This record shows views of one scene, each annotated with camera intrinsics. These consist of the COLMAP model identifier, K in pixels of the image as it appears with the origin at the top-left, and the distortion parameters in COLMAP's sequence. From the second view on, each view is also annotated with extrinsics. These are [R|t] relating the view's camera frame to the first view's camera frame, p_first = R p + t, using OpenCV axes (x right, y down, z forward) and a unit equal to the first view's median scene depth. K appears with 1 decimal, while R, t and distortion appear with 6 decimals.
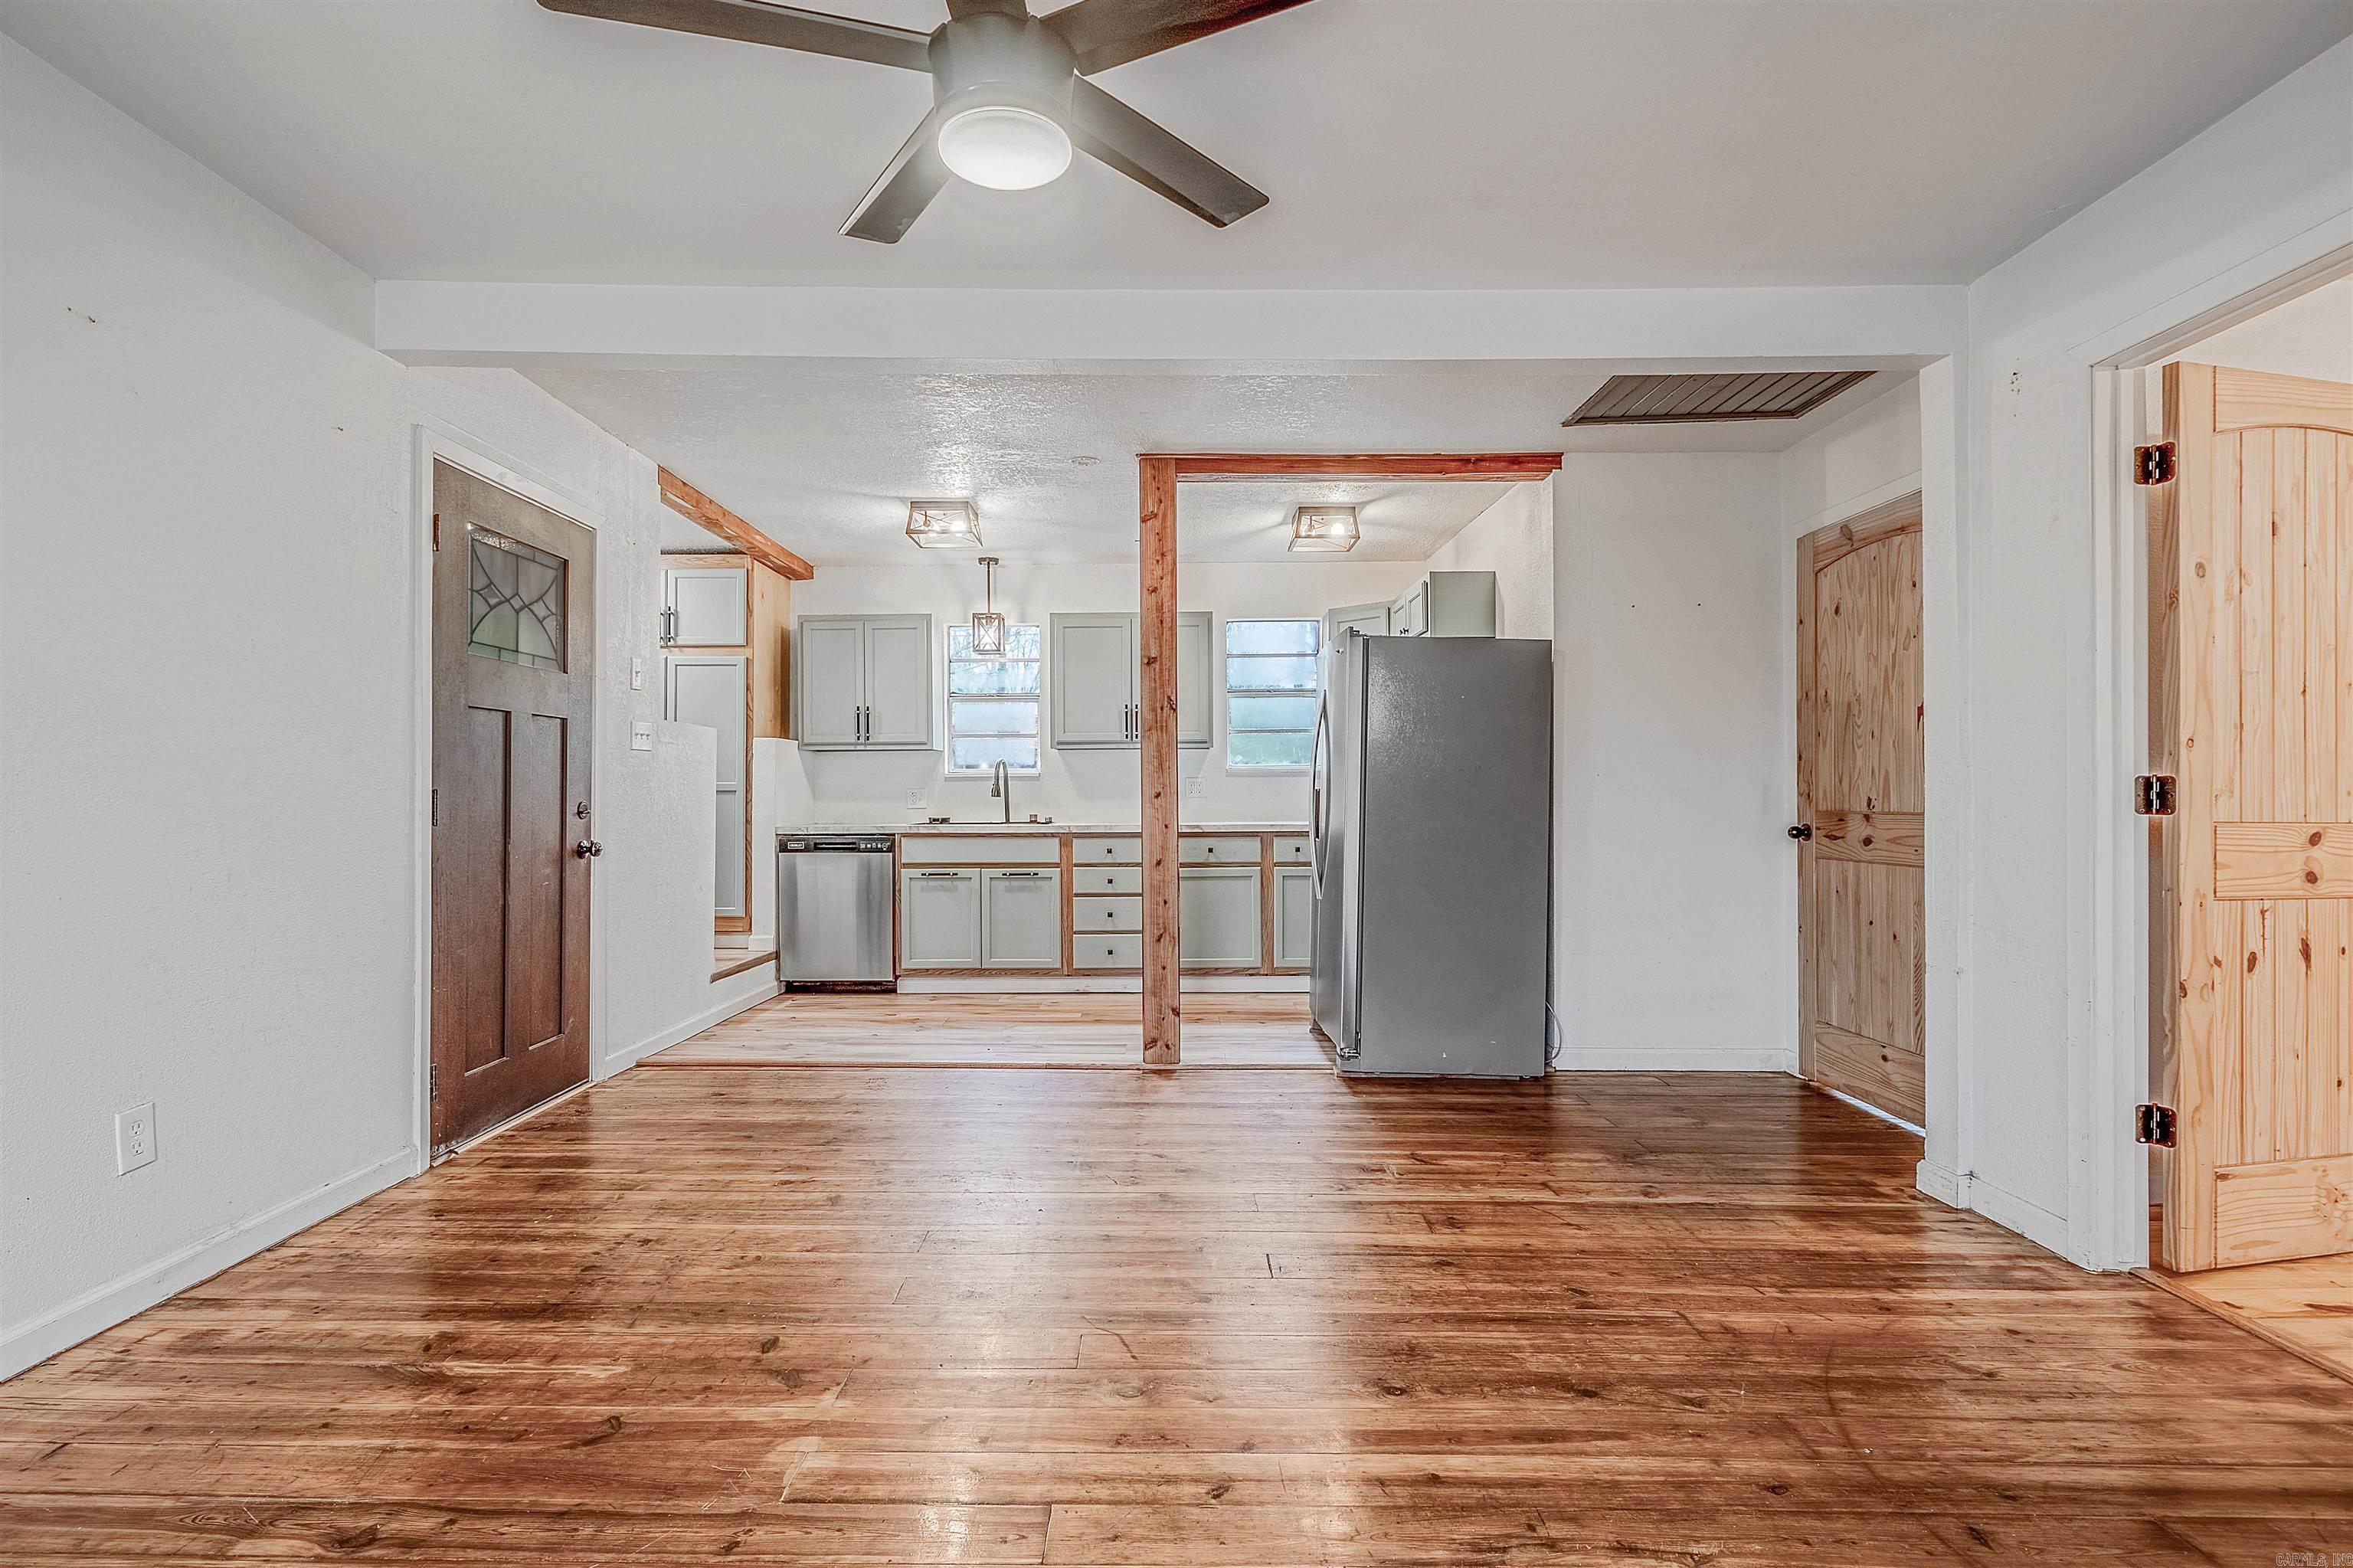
lens RADIAL K [[1122.9, 0, 1176.5], [0, 1122.9, 784.0], [0, 0, 1]] dist [-0.002372, -0.000531]
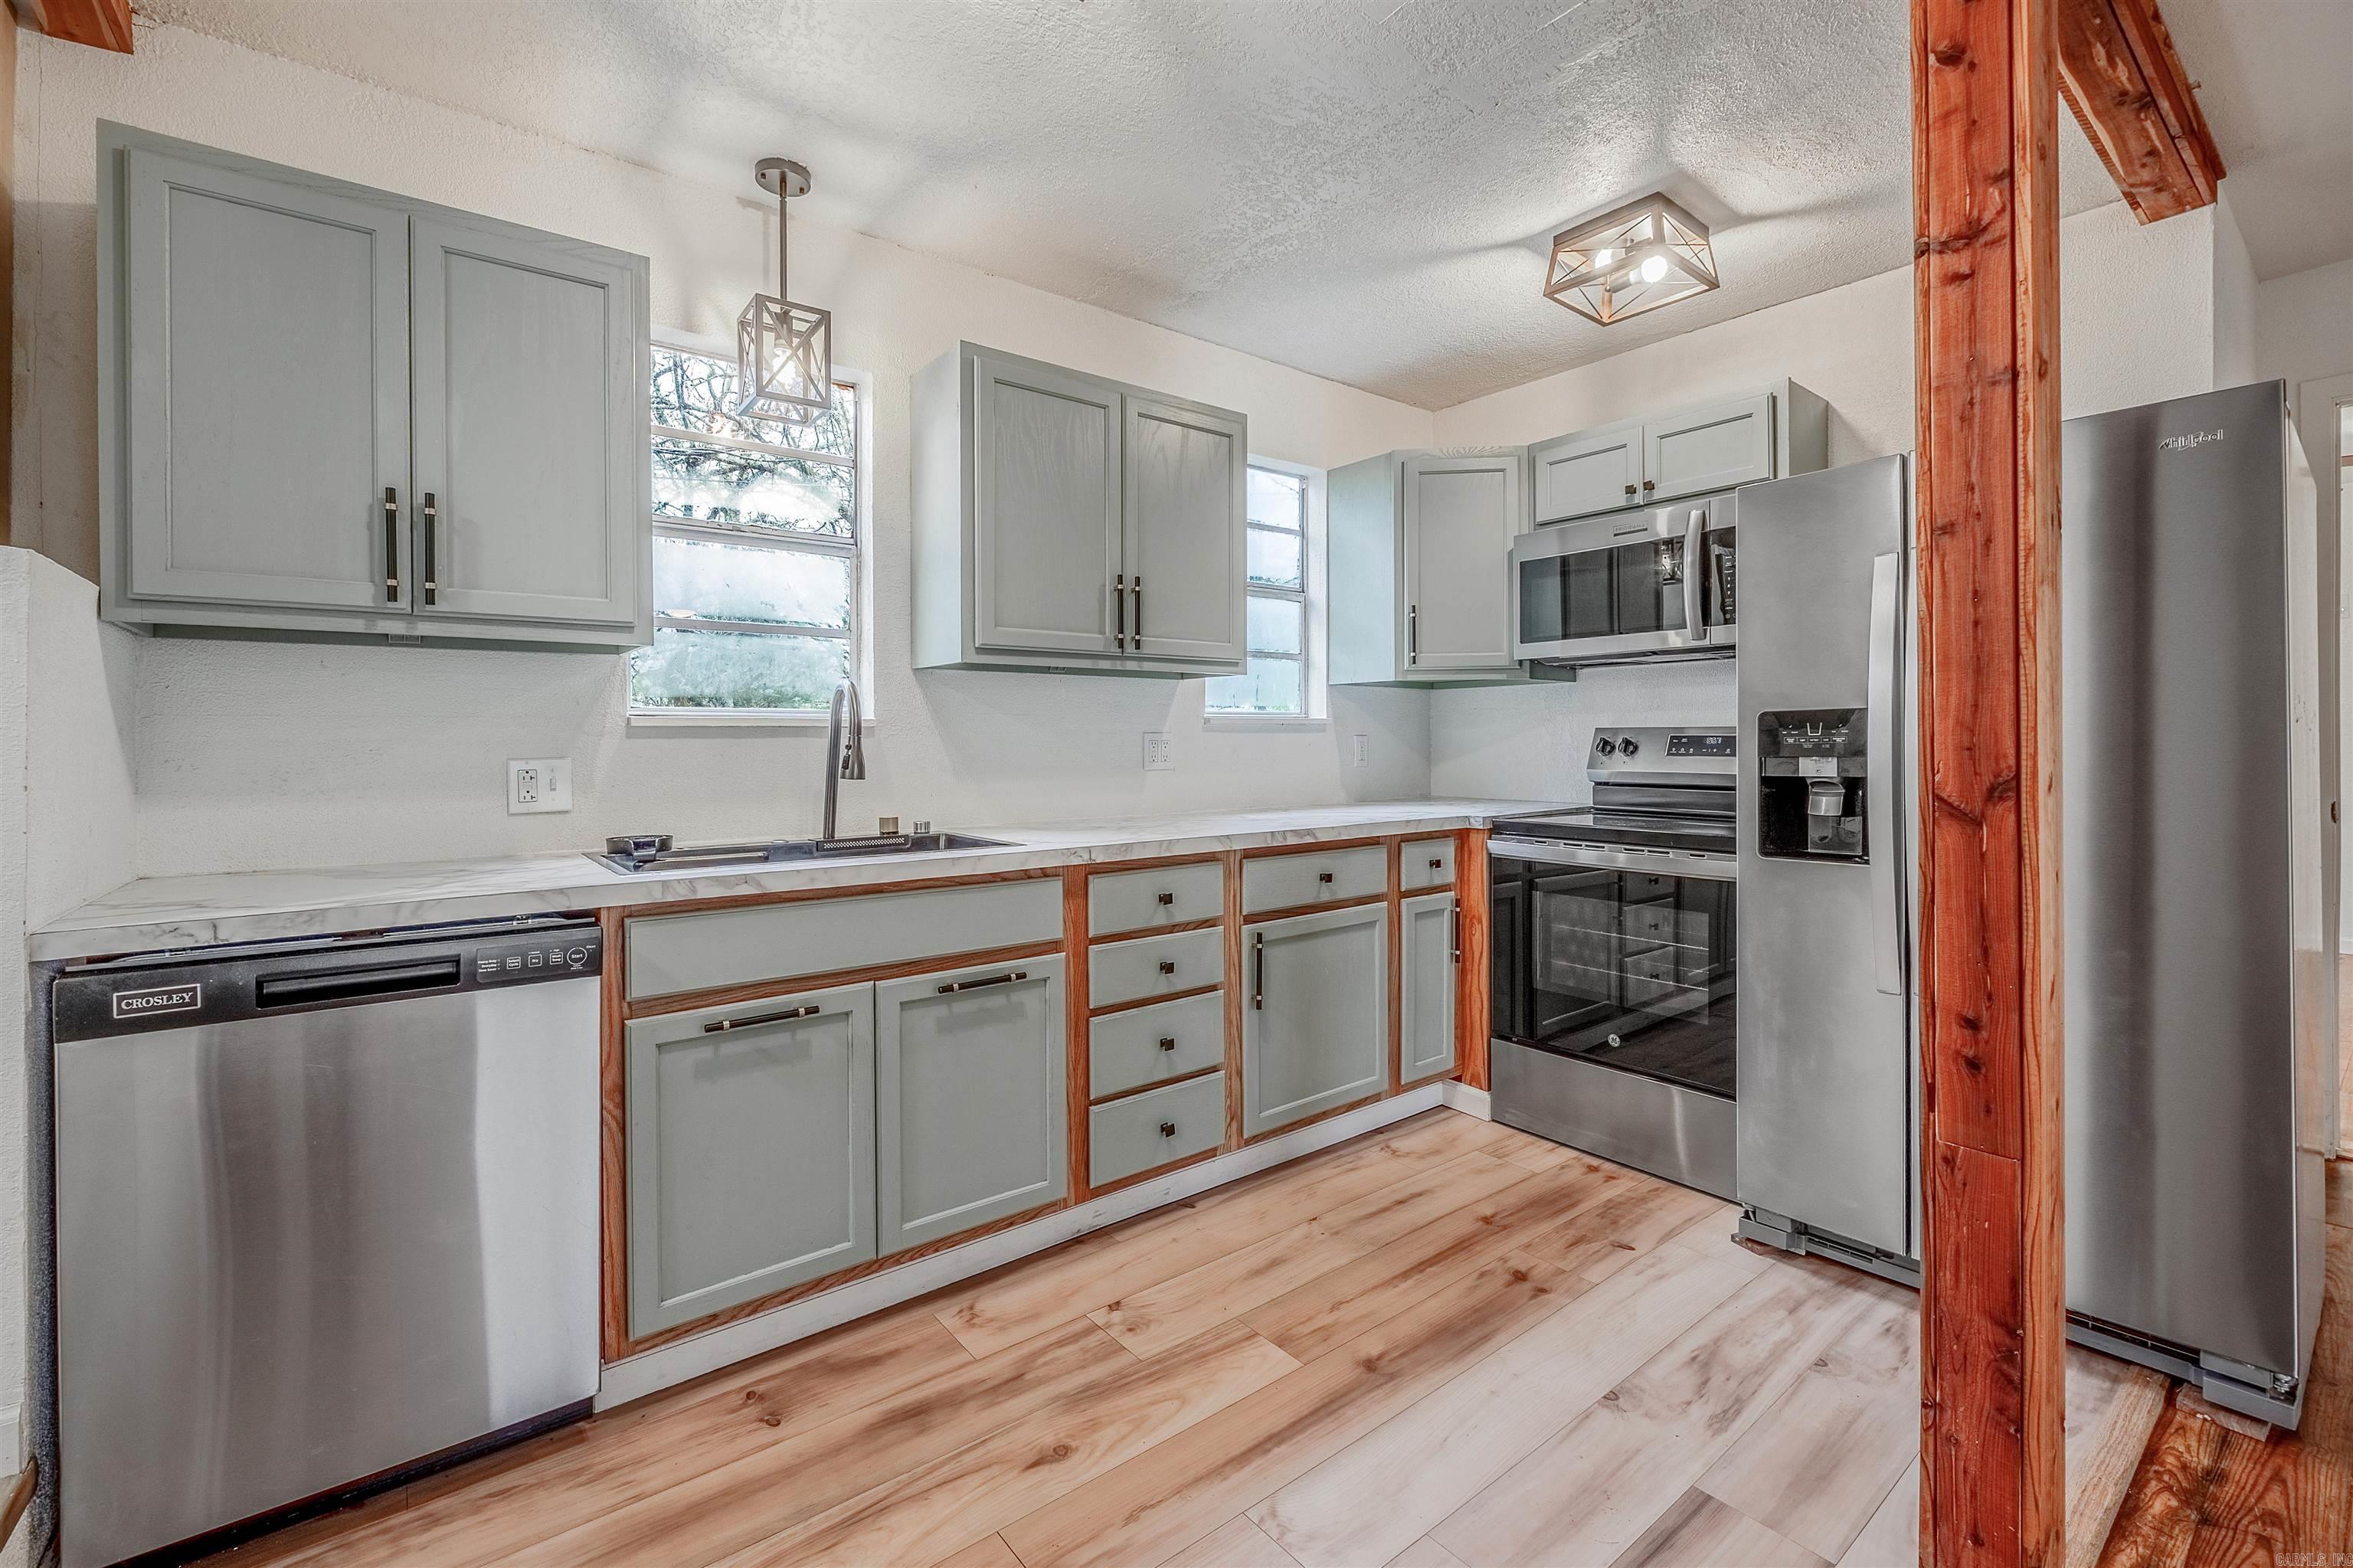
lens RADIAL K [[1002.3, 0, 1170.0], [0, 1002.3, 752.7], [0, 0, 1]] dist [-0.001412, -0.000026]
pose [[0.784505, -0.005275, 0.620099, -0.394694], [-0.000642, 0.999956, 0.009318, -0.000928], [-0.620122, -0.007708, 0.784468, 0.913667]]
